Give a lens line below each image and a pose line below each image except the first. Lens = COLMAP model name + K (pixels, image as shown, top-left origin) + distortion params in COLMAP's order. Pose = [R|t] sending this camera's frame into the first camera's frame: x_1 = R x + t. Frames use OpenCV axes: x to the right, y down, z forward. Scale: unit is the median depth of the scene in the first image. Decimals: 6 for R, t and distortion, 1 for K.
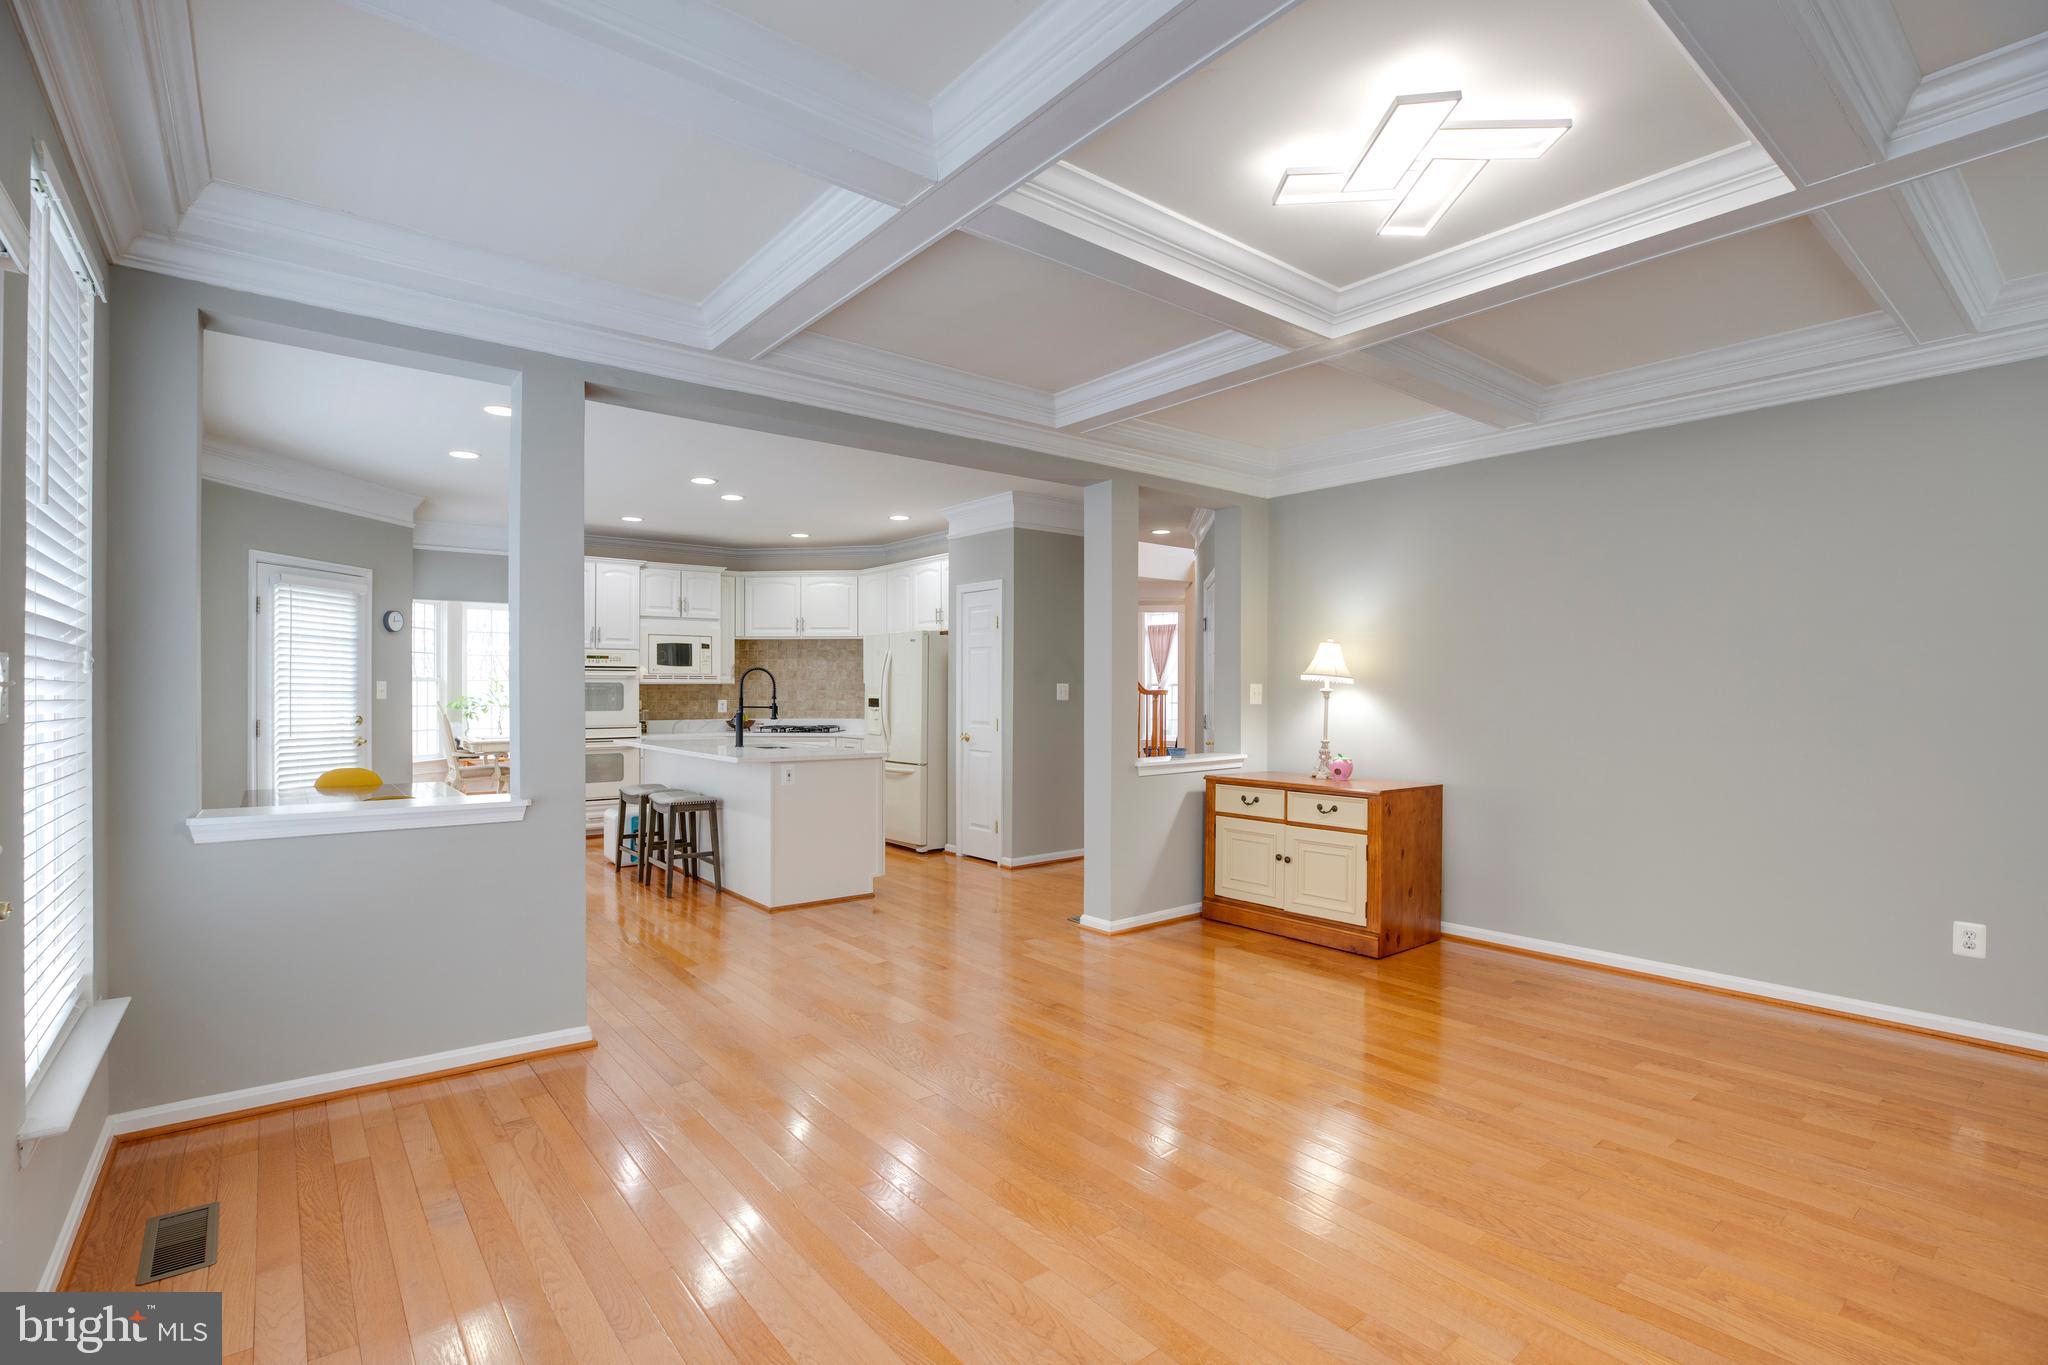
lens RADIAL K [[956.2, 0, 1027.3], [0, 956.2, 693.6], [0, 0, 1]] dist [-0.047743, 0.014248]
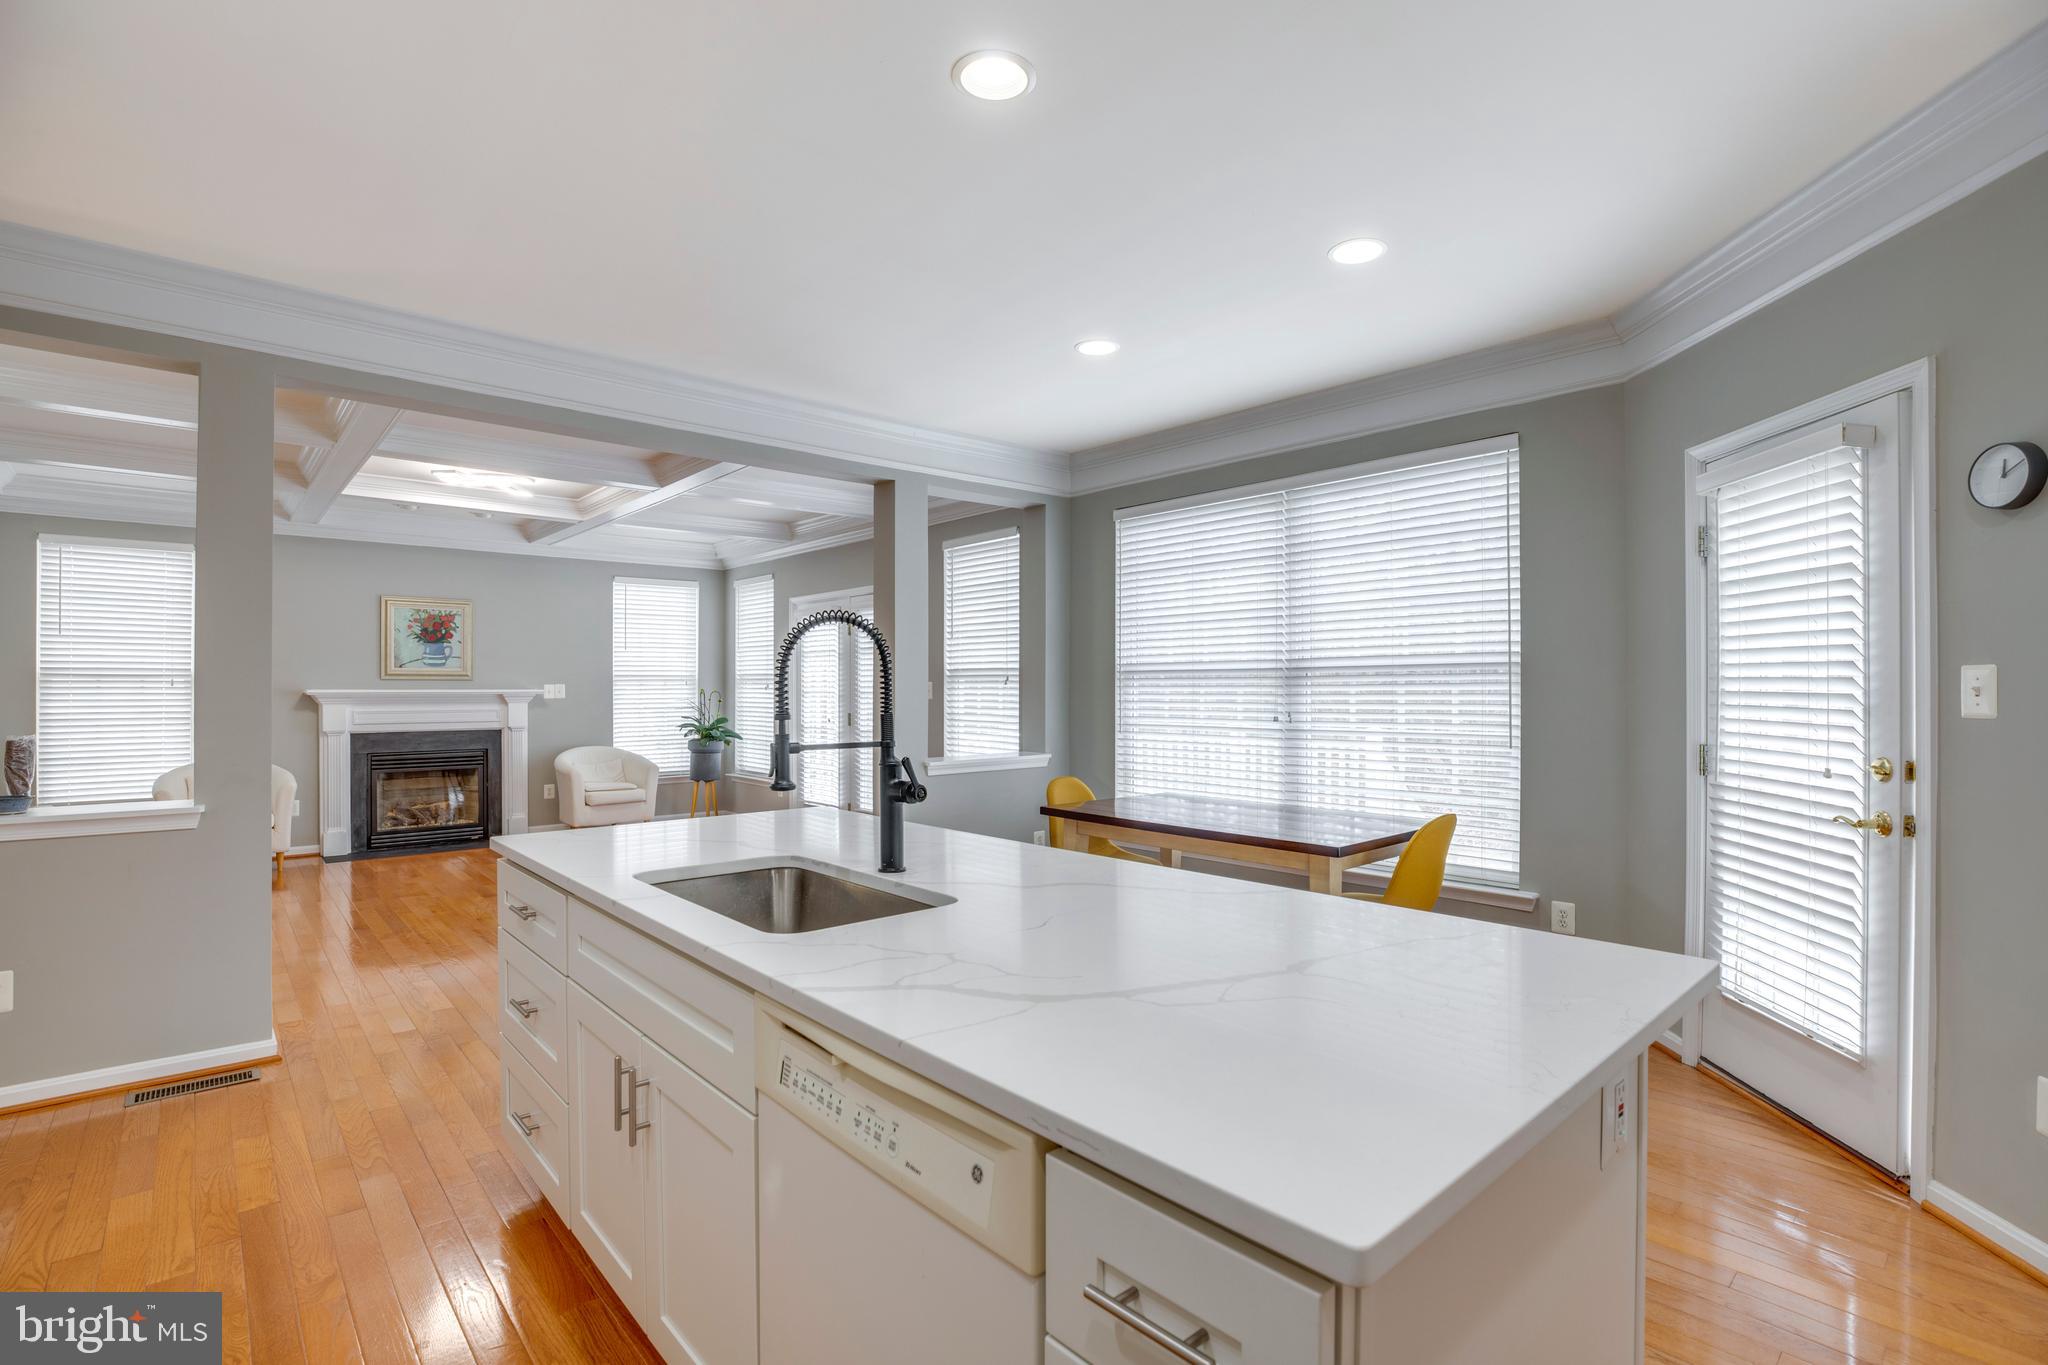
lens RADIAL K [[956.7, 0, 1020.4], [0, 956.7, 687.5], [0, 0, 1]] dist [-0.036806, 0.011079]
pose [[-0.998894, -0.001513, -0.046991, -0.260797], [-0.001455, 0.999998, -0.001279, -0.003366], [0.046993, -0.001209, -0.998894, 1.035127]]
